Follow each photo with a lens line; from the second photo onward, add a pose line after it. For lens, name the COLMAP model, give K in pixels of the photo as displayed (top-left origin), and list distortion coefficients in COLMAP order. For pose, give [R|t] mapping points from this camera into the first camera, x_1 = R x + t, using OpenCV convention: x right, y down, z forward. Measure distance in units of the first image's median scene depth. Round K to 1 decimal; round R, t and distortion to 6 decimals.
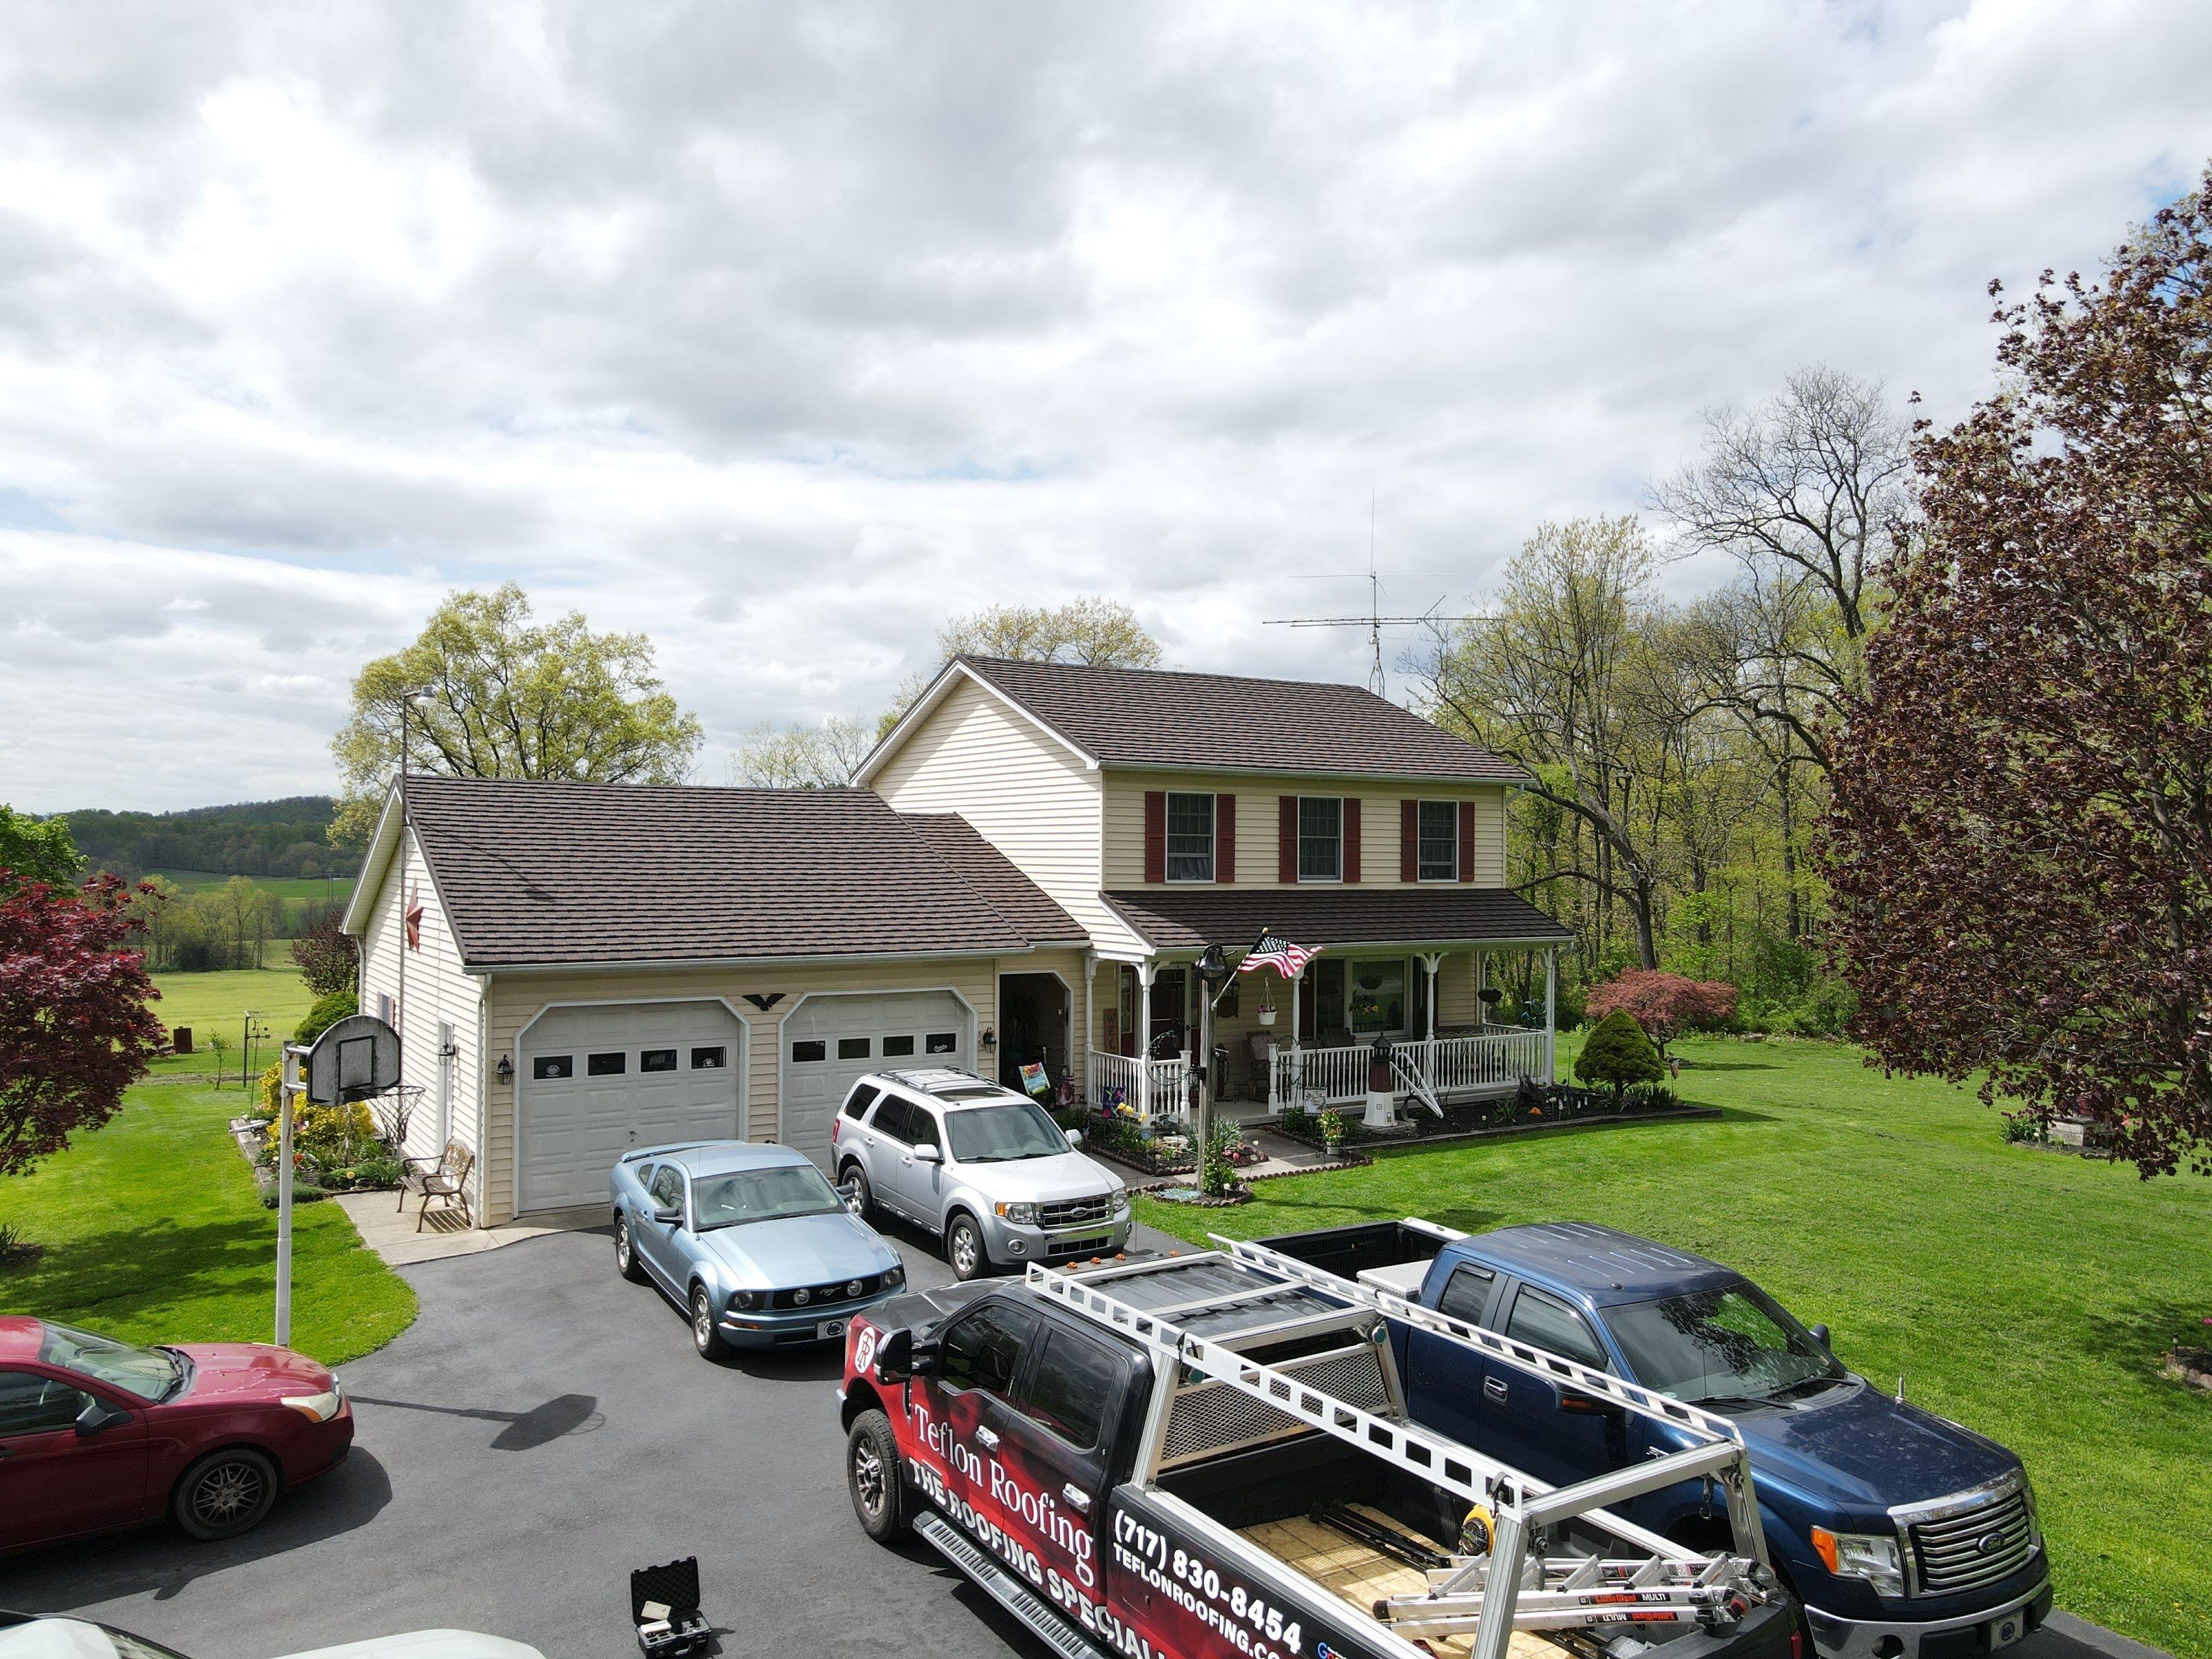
lens RADIAL K [[1614.2, 0, 1106.0], [0, 1614.2, 829.5], [0, 0, 1]] dist [0.003683, 0.001653]
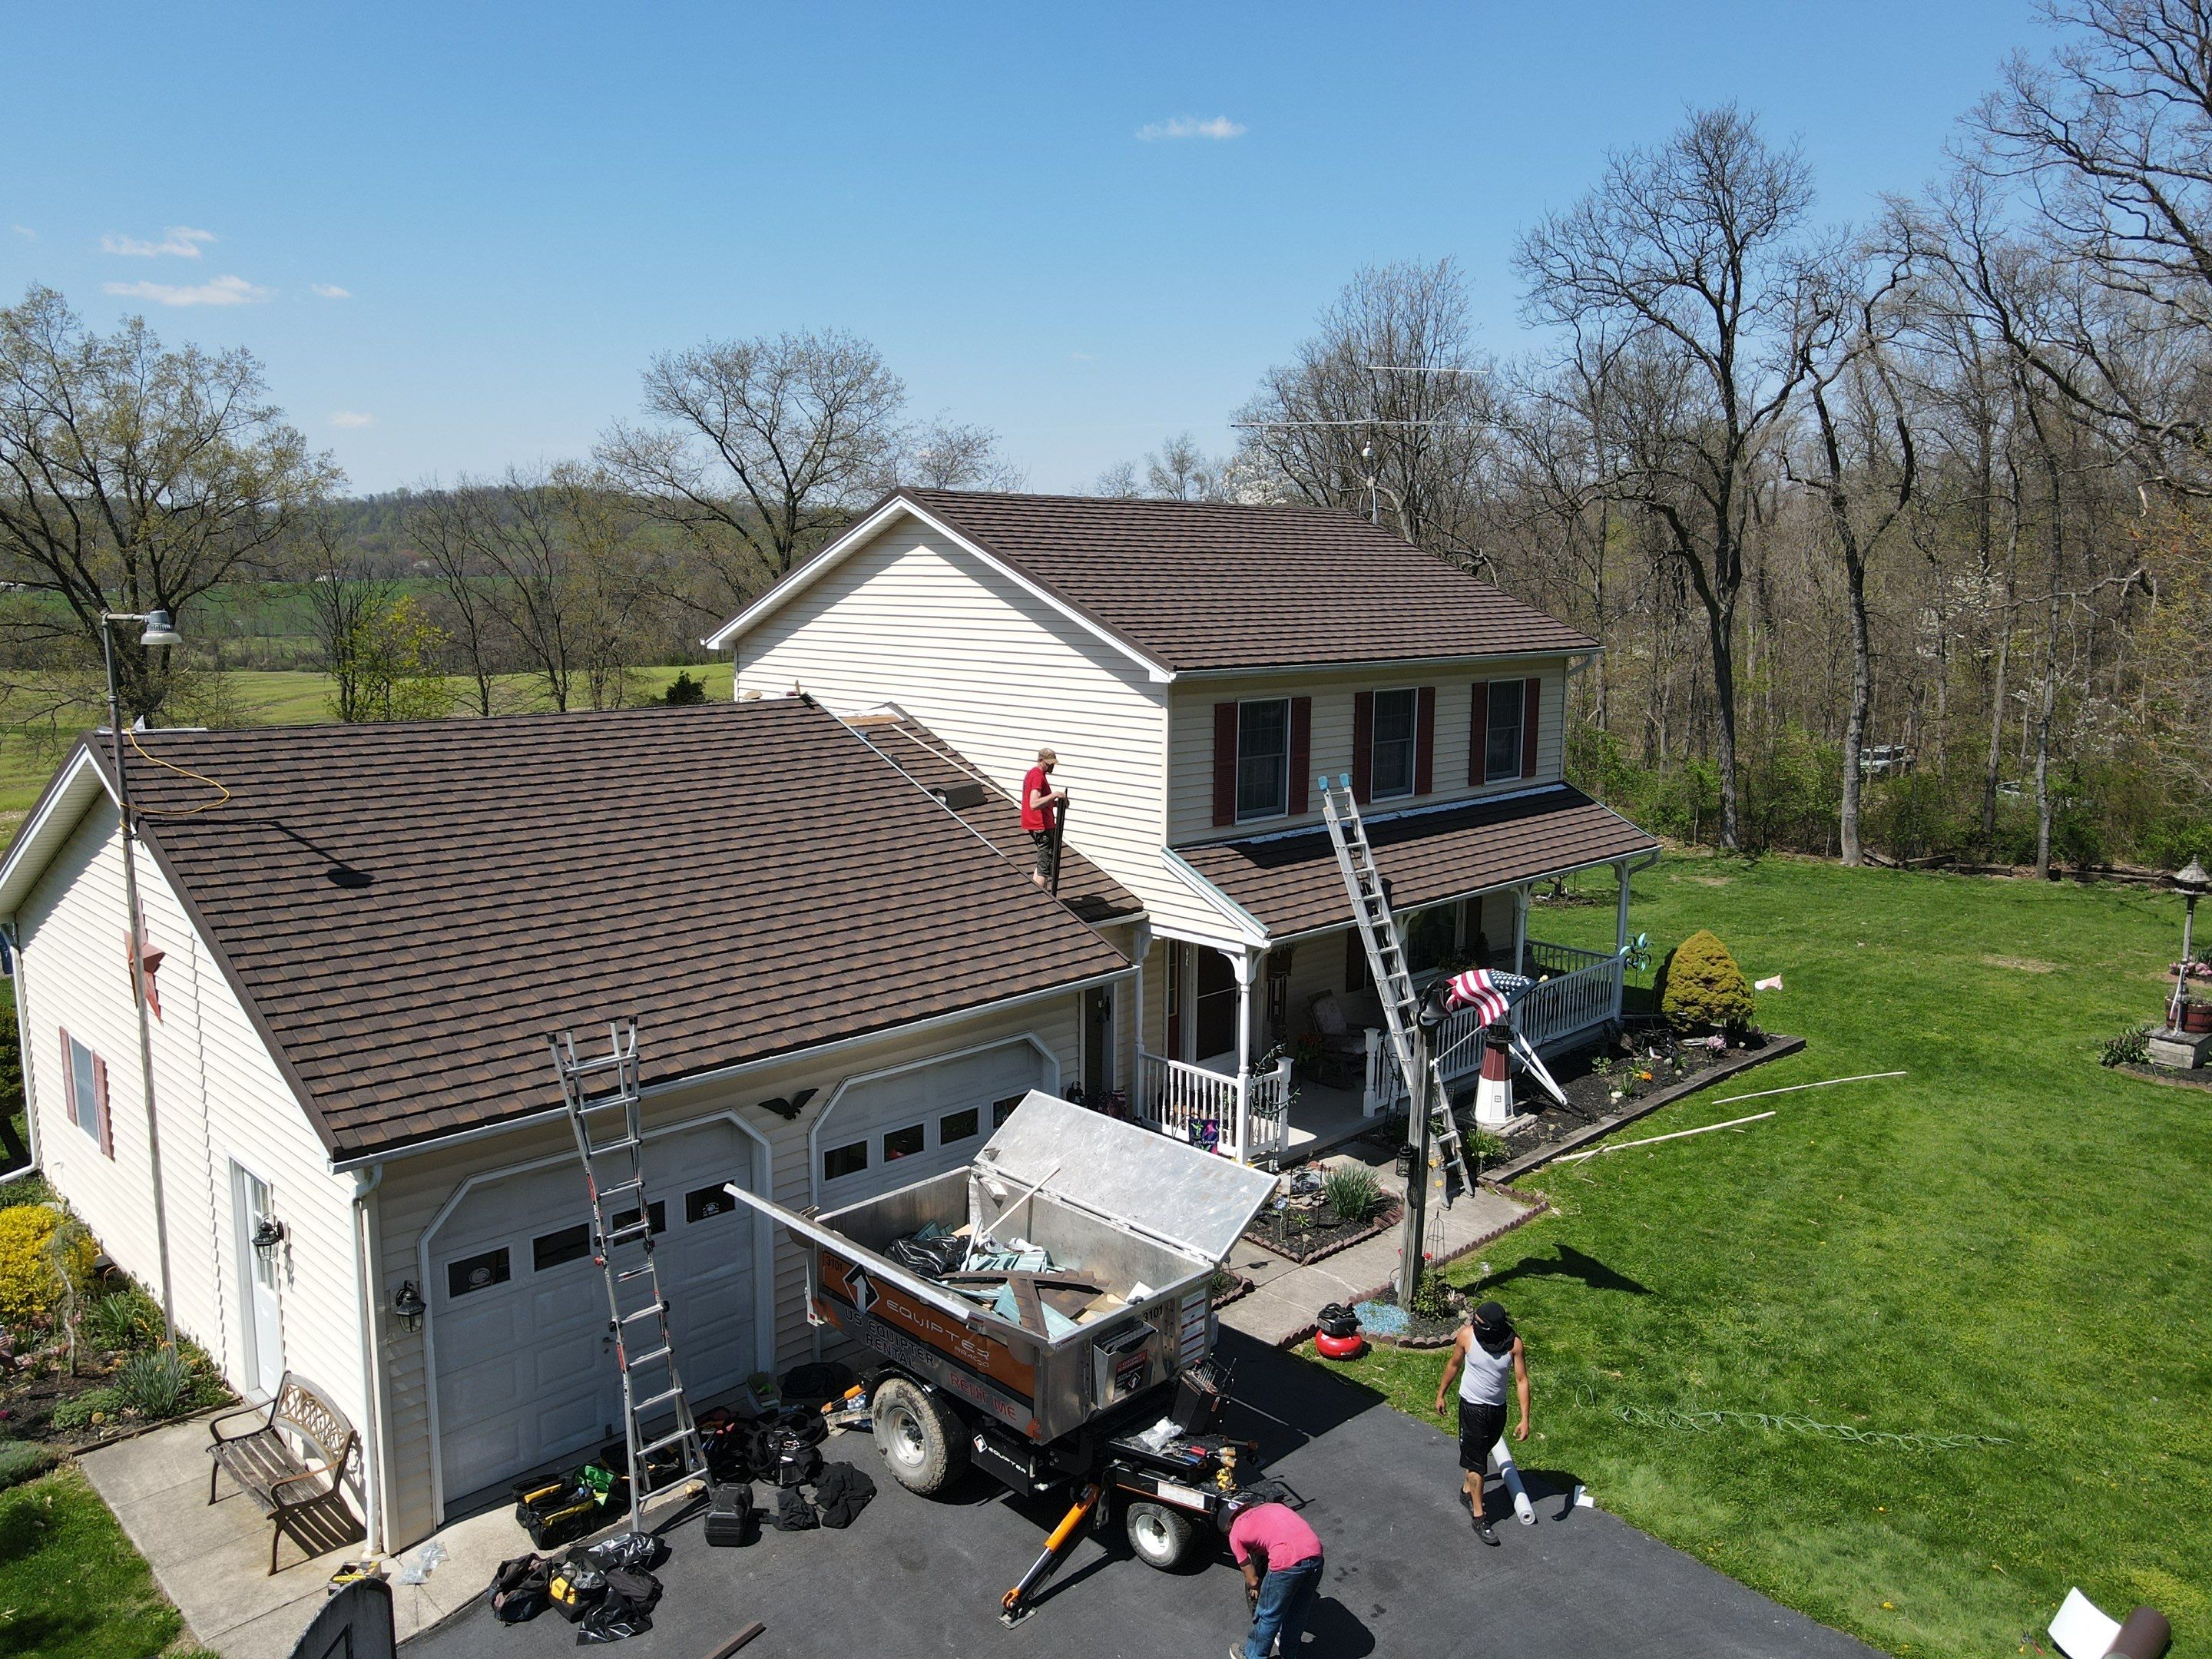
lens RADIAL K [[1614.2, 0, 1106.0], [0, 1614.2, 829.5], [0, 0, 1]] dist [0.003683, 0.001653]
pose [[0.975857, -0.036217, 0.215385, -0.185437], [-0.001239, 0.985222, 0.171281, -0.094259], [-0.218405, -0.167412, 0.961391, 0.307257]]
